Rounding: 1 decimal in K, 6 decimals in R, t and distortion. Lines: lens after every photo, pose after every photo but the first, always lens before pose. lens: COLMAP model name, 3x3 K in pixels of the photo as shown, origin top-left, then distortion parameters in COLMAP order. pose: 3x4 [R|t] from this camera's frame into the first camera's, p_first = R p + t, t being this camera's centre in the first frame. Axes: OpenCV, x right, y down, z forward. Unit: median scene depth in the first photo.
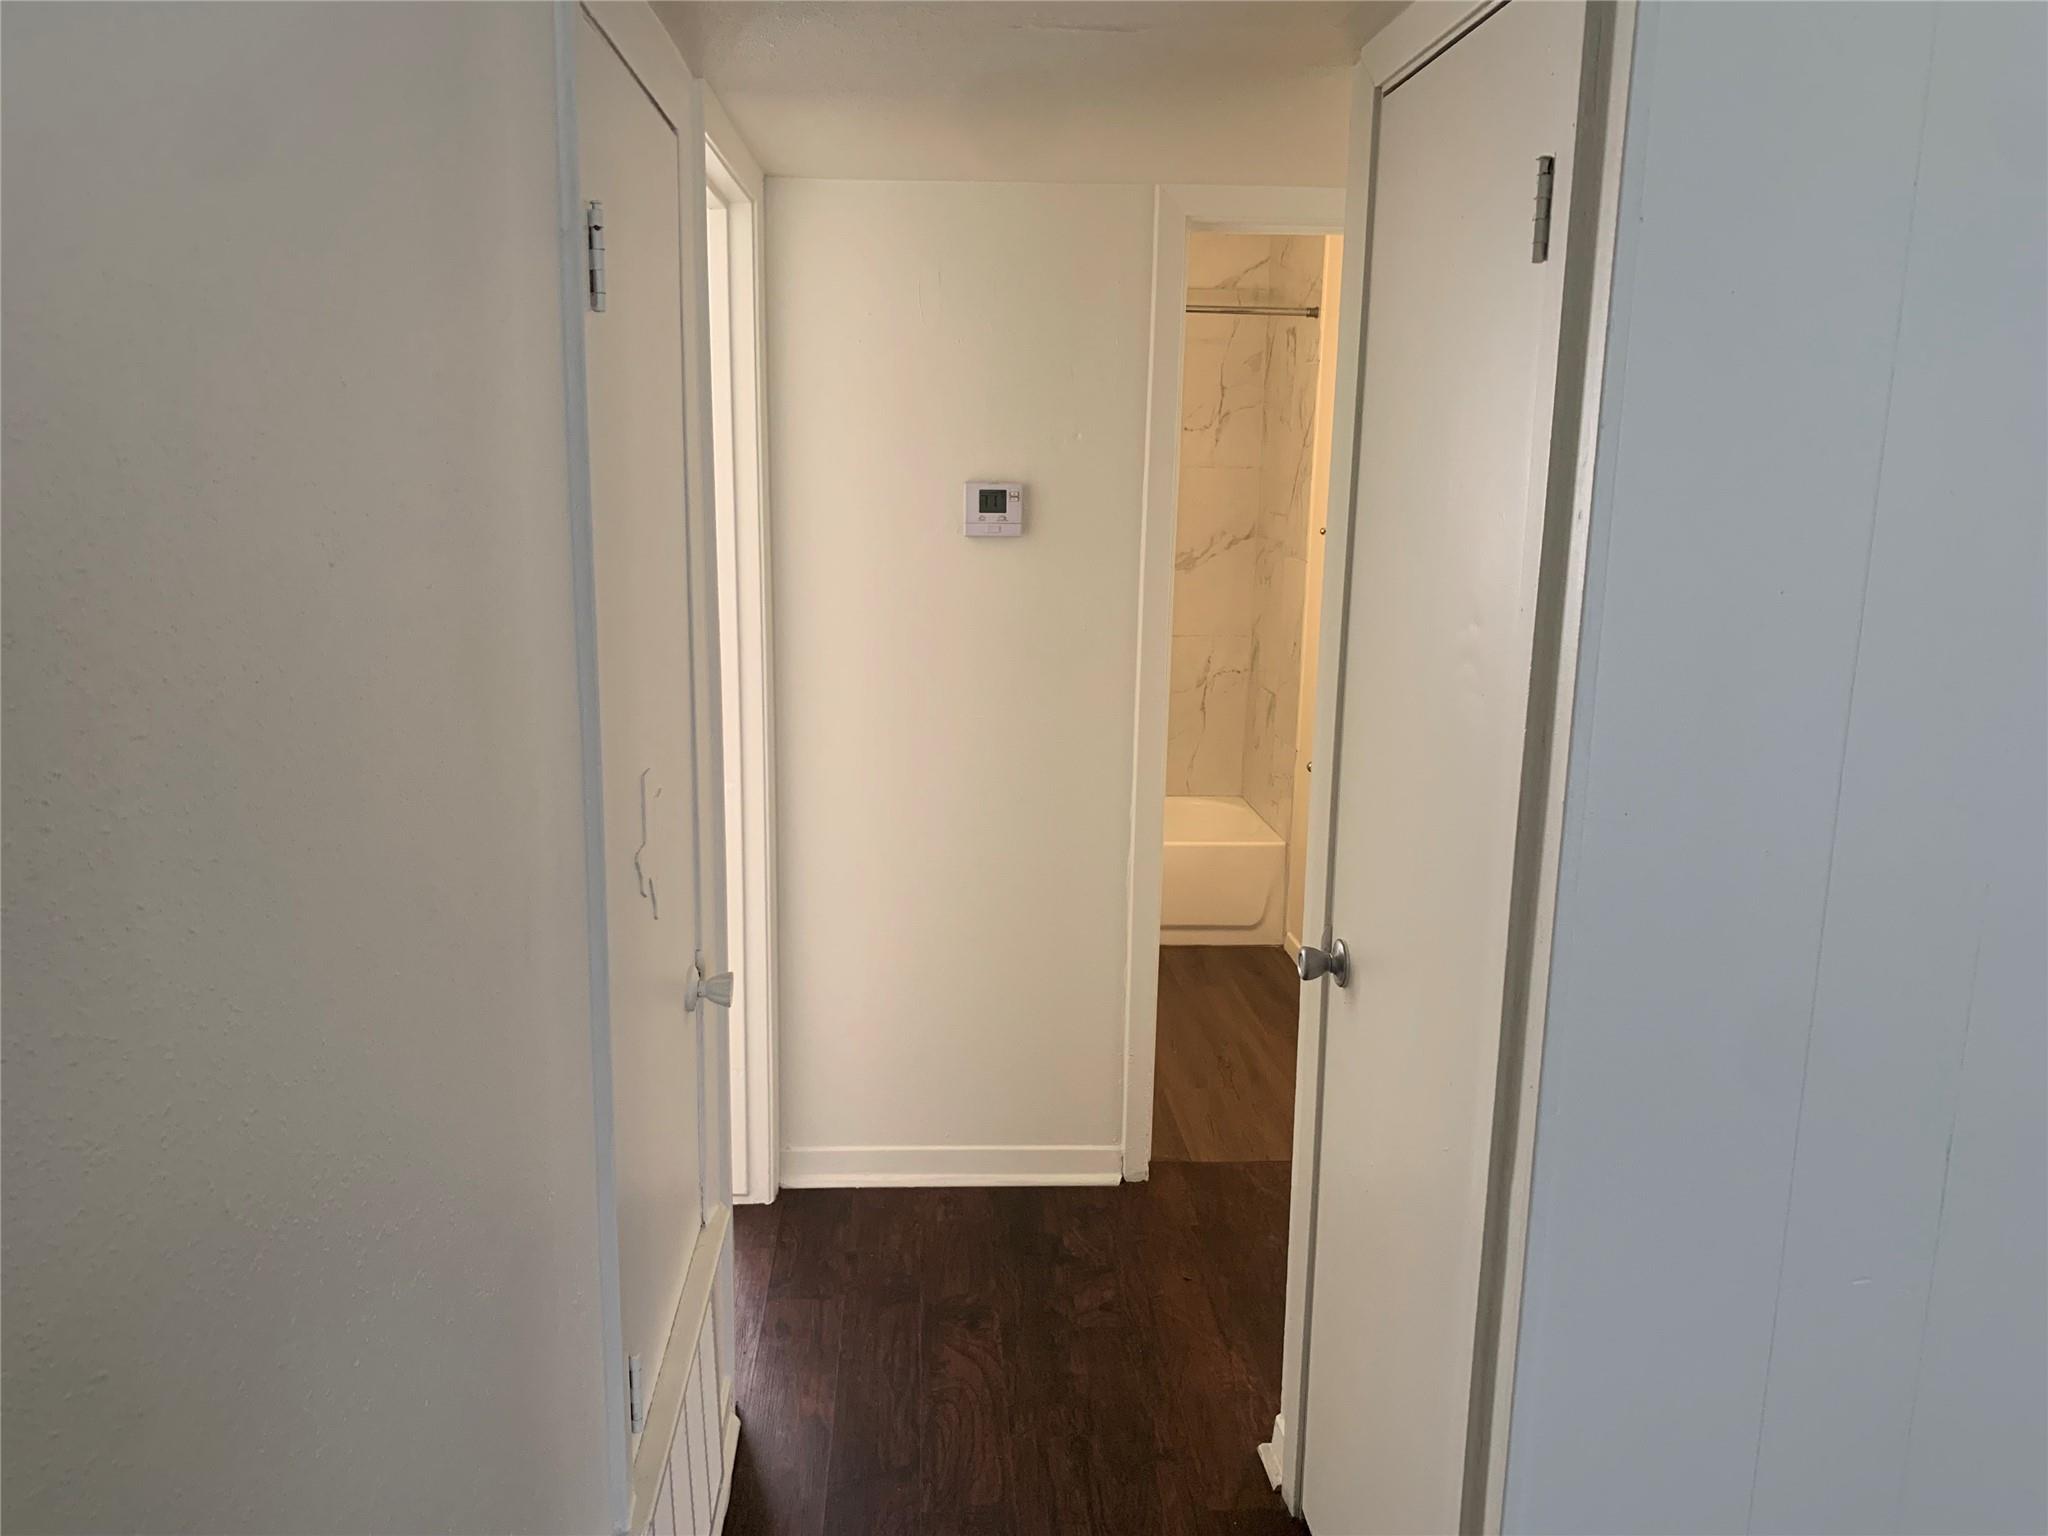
lens RADIAL K [[1560.0, 0, 1017.5], [0, 1560.0, 772.9], [0, 0, 1]] dist [0.037335, -0.044877]
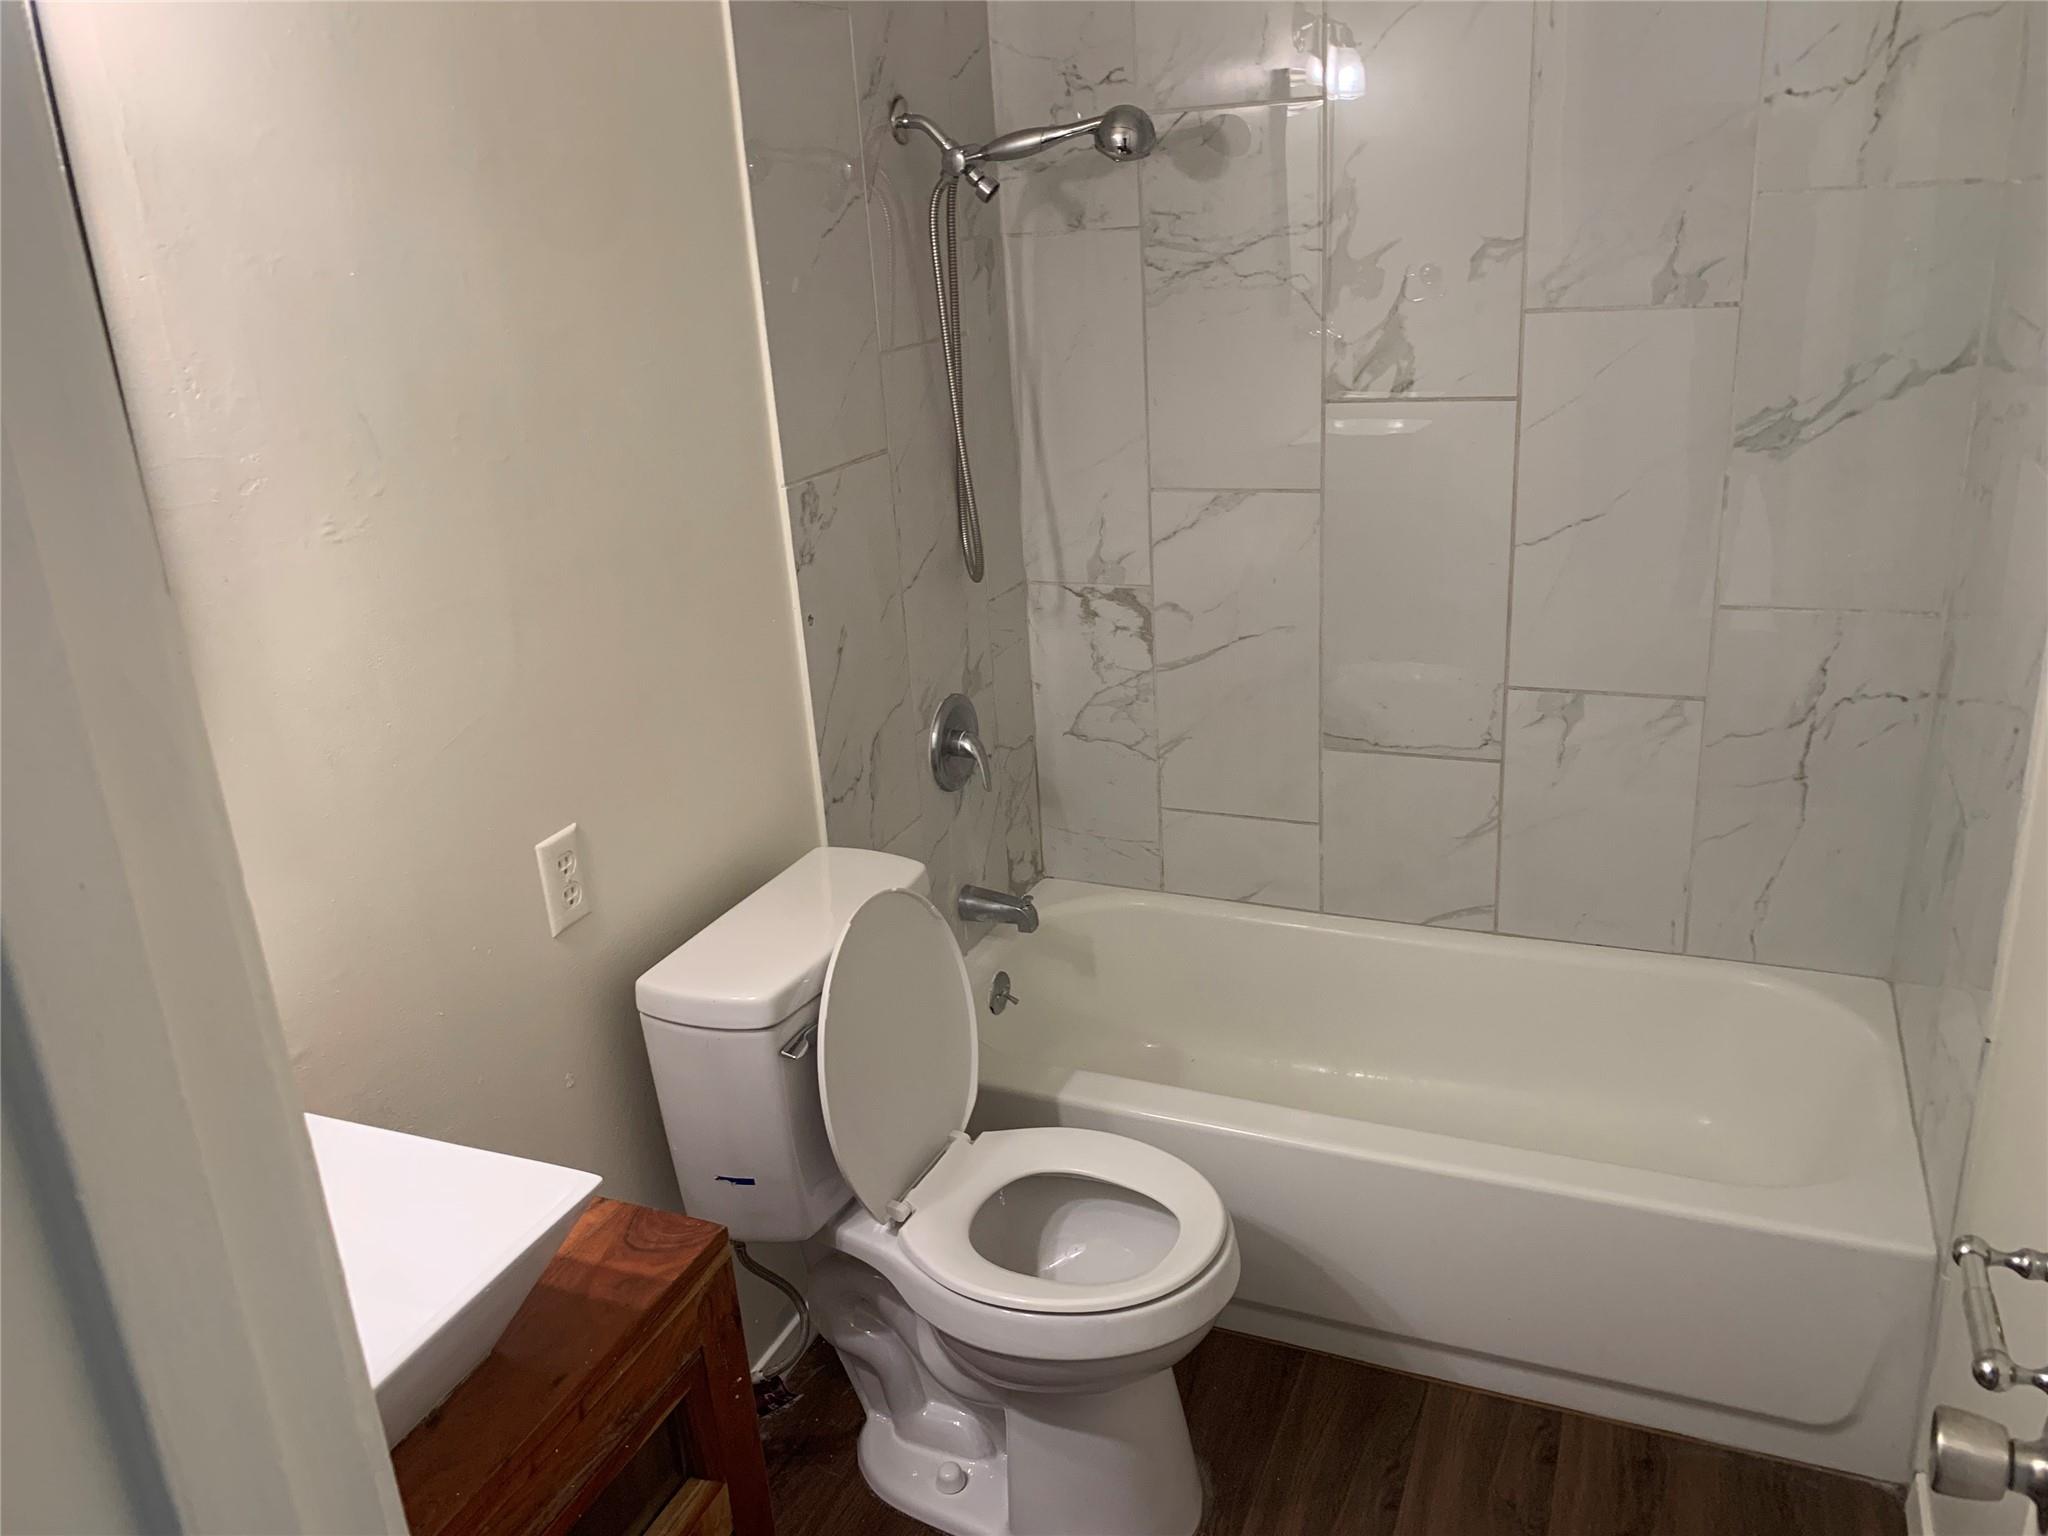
lens RADIAL K [[1560.0, 0, 1018.3], [0, 1560.0, 739.3], [0, 0, 1]] dist [0.037335, -0.044877]
pose [[0.887478, 0.074947, -0.454714, 0.125438], [-0.006217, 0.988545, 0.150800, -0.116663], [0.460807, -0.131004, 0.877778, 0.536140]]
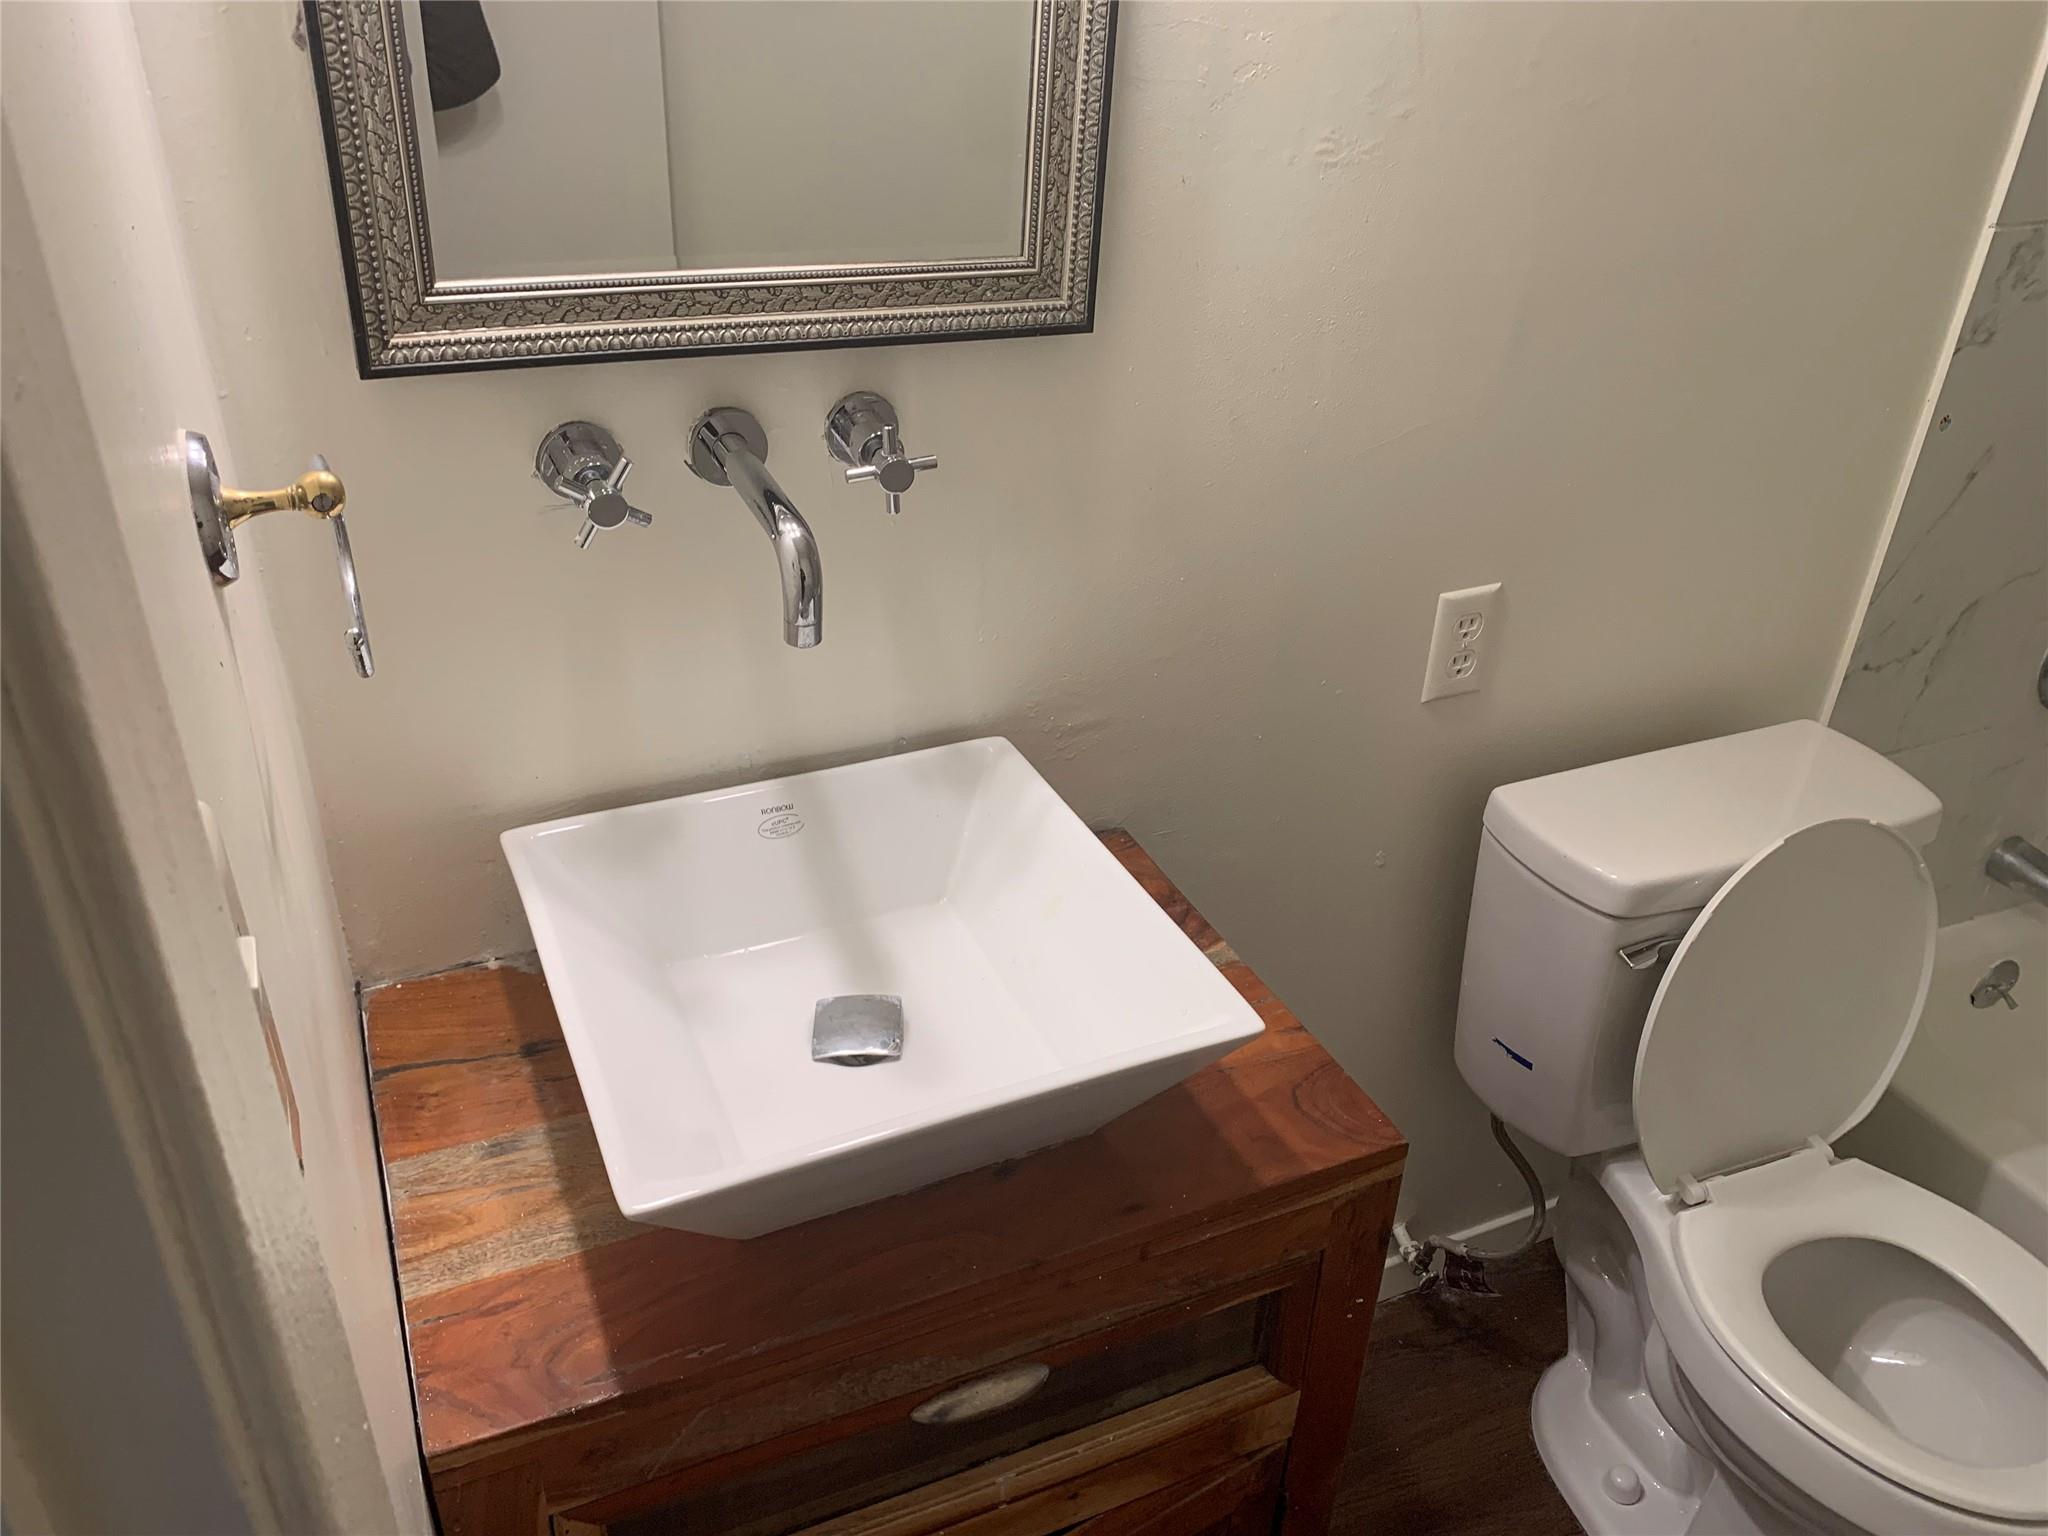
lens RADIAL K [[1560.0, 0, 1009.0], [0, 1560.0, 767.0], [0, 0, 1]] dist [0.037335, -0.044877]
pose [[0.343165, 0.468075, -0.814336, 0.094156], [-0.200446, 0.883506, 0.423365, -0.118656], [0.917638, 0.017946, 0.397013, 0.608353]]
